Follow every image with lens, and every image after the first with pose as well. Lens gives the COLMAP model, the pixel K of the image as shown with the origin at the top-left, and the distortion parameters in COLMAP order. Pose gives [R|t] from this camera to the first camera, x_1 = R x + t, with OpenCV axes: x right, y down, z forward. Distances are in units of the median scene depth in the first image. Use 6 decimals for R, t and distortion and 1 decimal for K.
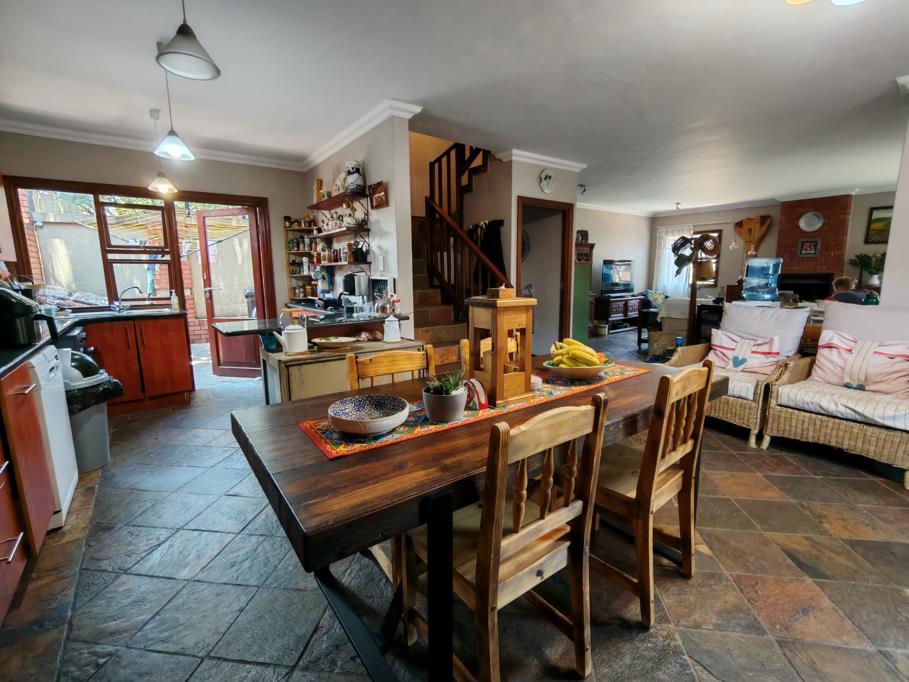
lens RADIAL K [[415.3, 0, 453.7], [0, 415.3, 336.2], [0, 0, 1]] dist [-0.002705, 0.000461]
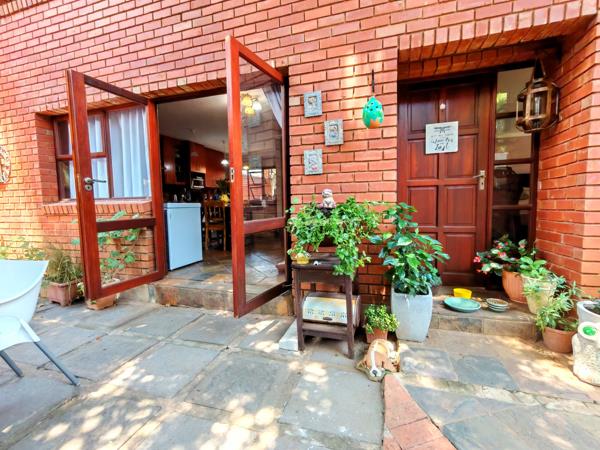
lens RADIAL K [[274.1, 0, 299.5], [0, 274.1, 221.8], [0, 0, 1]] dist [-0.002705, 0.000461]
pose [[0.587234, 0.062216, -0.807023, 1.331826], [-0.113439, 0.993527, -0.005951, 0.078327], [0.801429, 0.095042, 0.590491, -0.055015]]
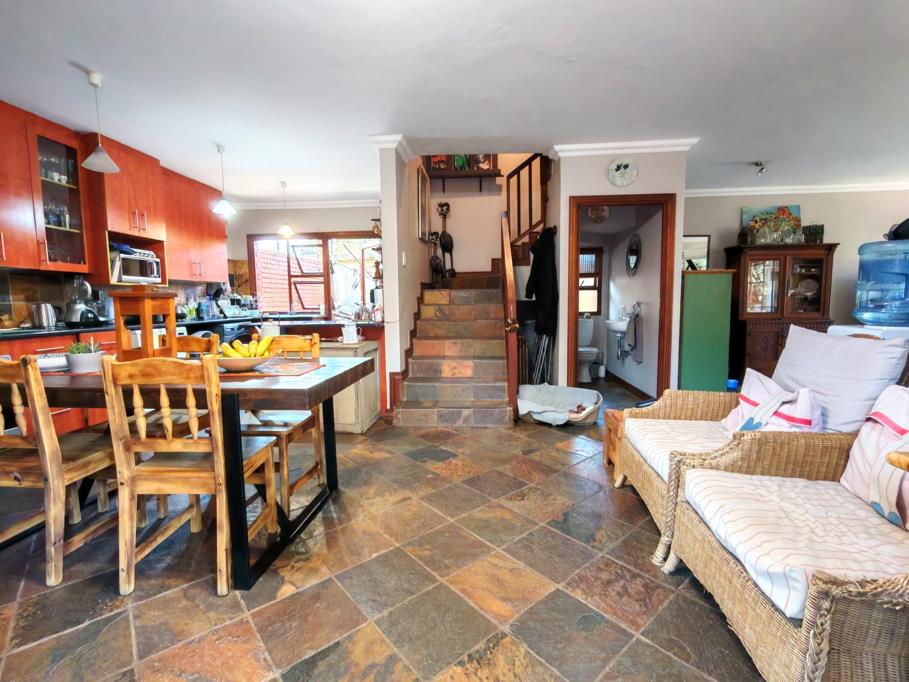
lens RADIAL K [[415.3, 0, 453.7], [0, 415.3, 336.2], [0, 0, 1]] dist [-0.002705, 0.000461]
pose [[0.753540, 0.059566, -0.654698, 0.586597], [-0.097064, 0.995053, -0.021186, -0.008900], [0.650197, 0.079512, 0.755594, 0.229435]]
